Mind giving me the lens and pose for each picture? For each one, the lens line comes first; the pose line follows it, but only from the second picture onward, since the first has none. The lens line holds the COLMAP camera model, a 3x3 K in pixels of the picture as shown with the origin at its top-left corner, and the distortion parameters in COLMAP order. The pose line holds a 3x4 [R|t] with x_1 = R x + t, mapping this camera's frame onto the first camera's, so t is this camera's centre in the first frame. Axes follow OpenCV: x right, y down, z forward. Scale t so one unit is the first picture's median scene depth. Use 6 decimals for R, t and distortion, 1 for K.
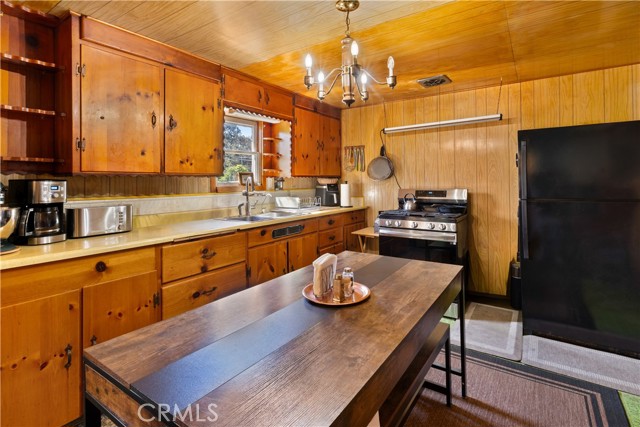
lens RADIAL K [[317.3, 0, 320.8], [0, 317.3, 180.2], [0, 0, 1]] dist [0.000408, 0.000209]
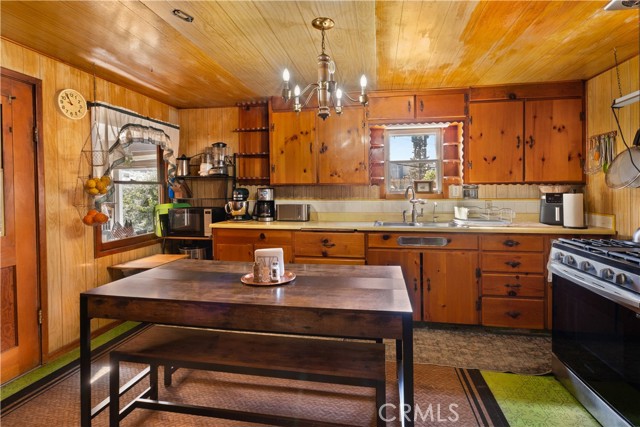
lens RADIAL K [[311.0, 0, 321.3], [0, 311.0, 192.2], [0, 0, 1]] dist [0.001299, 0.000237]
pose [[0.407895, 0.015952, -0.912890, 0.550747], [0.004085, 0.999805, 0.019296, -0.007257], [0.913020, -0.011600, 0.407750, 0.294590]]
